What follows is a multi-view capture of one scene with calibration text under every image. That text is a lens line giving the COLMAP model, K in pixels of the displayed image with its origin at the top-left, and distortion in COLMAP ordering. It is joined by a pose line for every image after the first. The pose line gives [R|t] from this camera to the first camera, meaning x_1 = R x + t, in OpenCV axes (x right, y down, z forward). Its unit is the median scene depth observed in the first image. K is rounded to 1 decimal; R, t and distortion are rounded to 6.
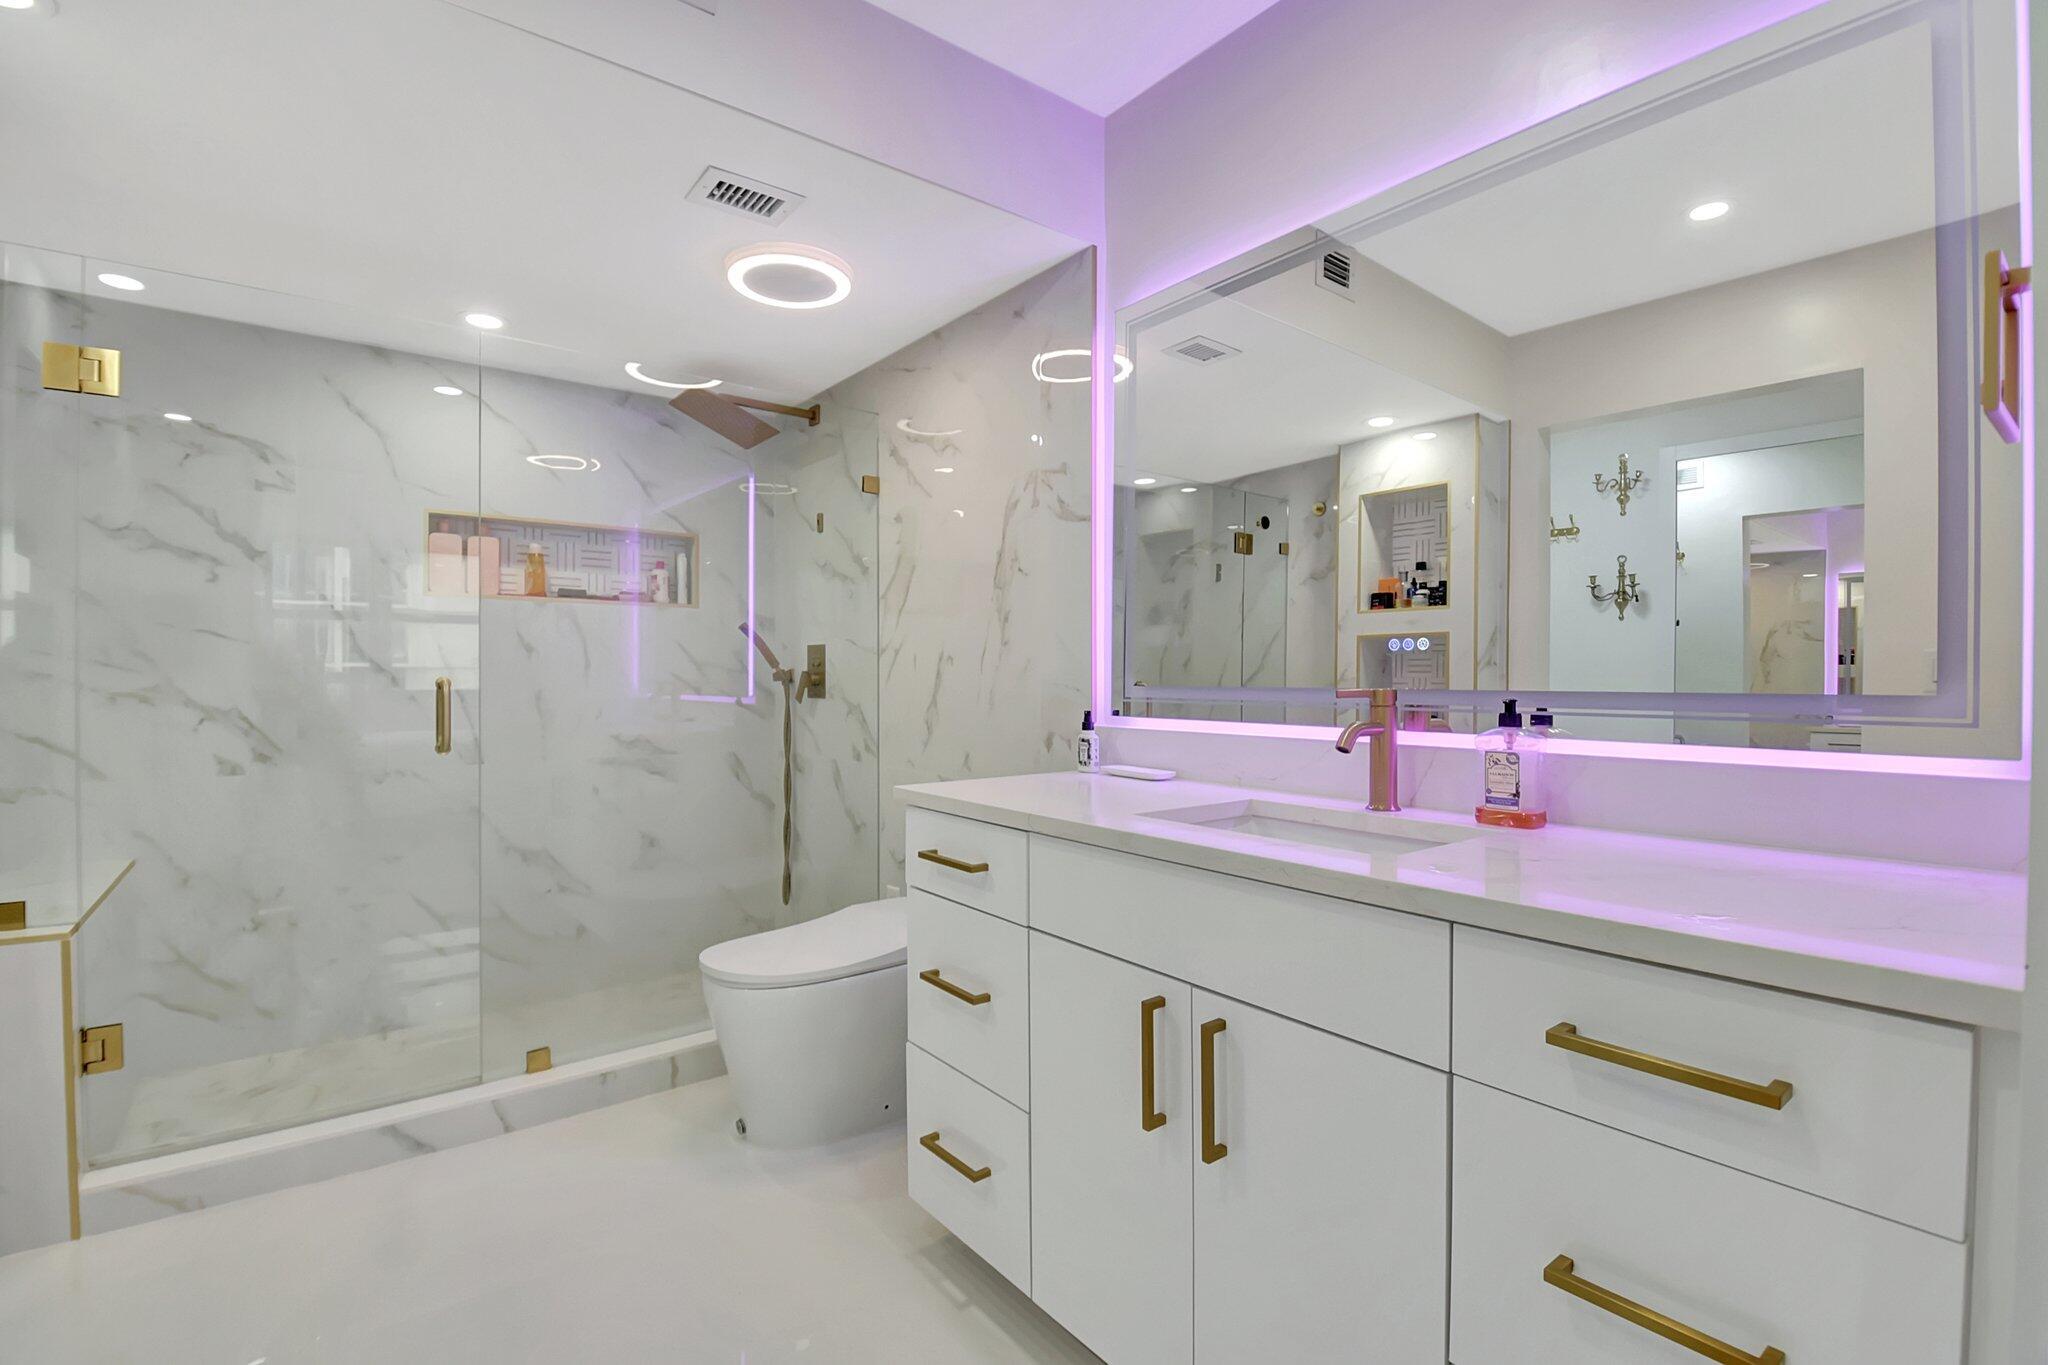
lens RADIAL K [[942.1, 0, 1024.0], [0, 942.1, 682.5], [0, 0, 1]] dist [0.014661, -0.032516]
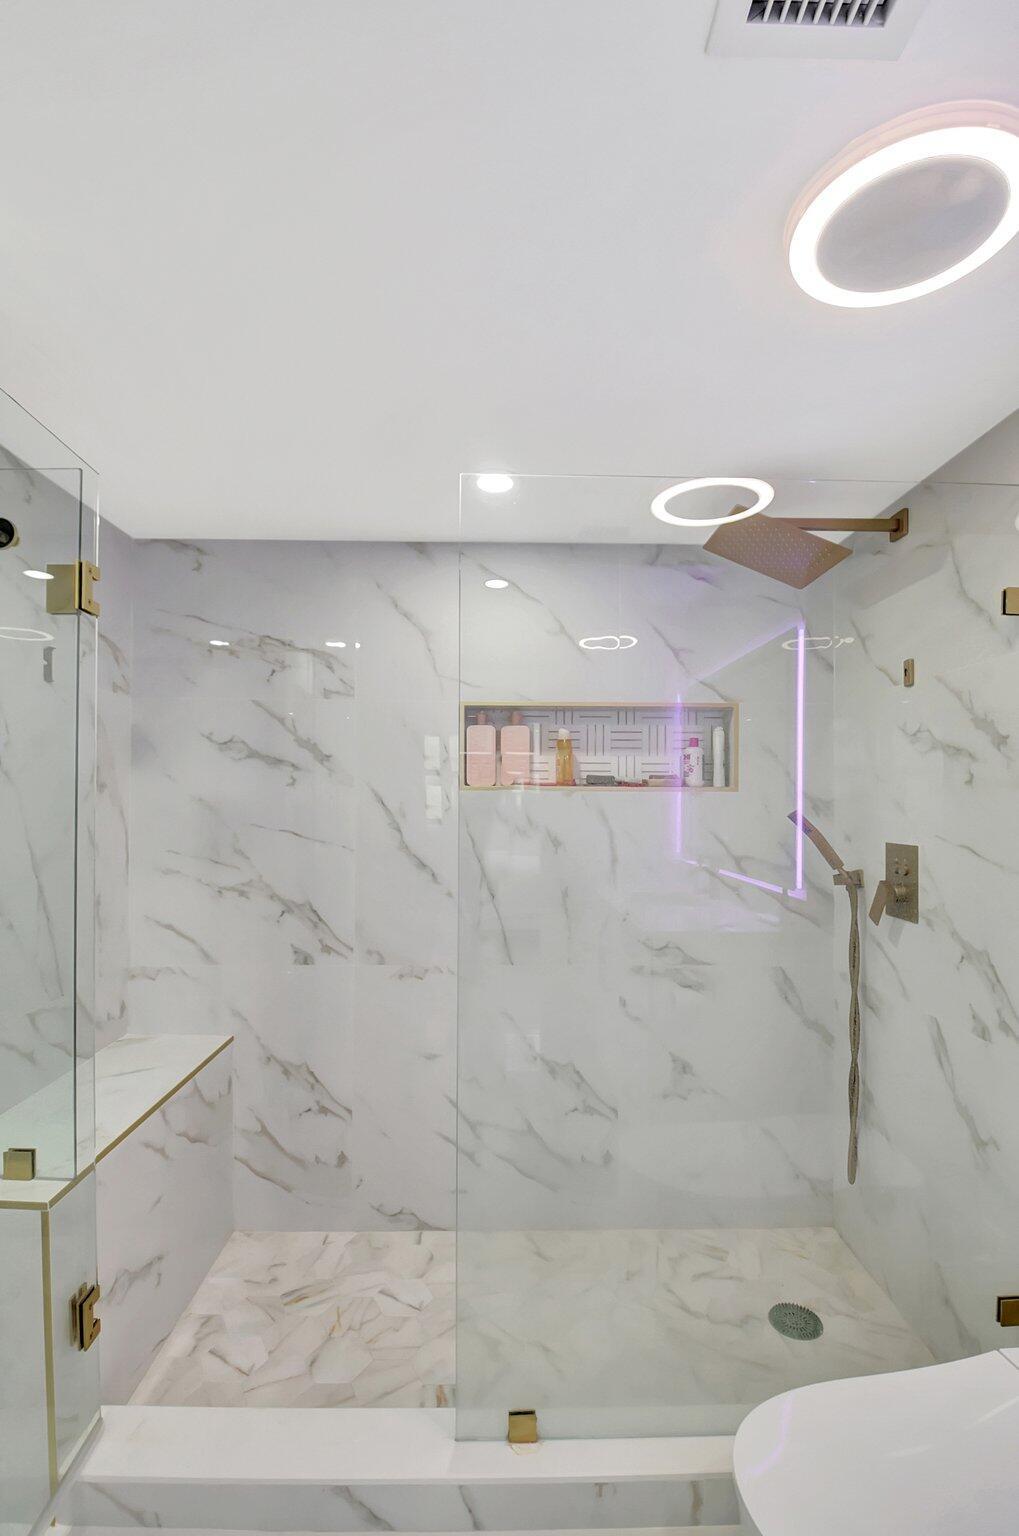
lens RADIAL K [[689.4, 0, 513.4], [0, 689.4, 799.4], [0, 0, 1]] dist [0.016005, -0.017702]
pose [[0.795783, 0.002947, -0.605575, -0.140467], [-0.004469, 0.999990, -0.001005, -0.074161], [0.605566, 0.003506, 0.795788, 0.415151]]
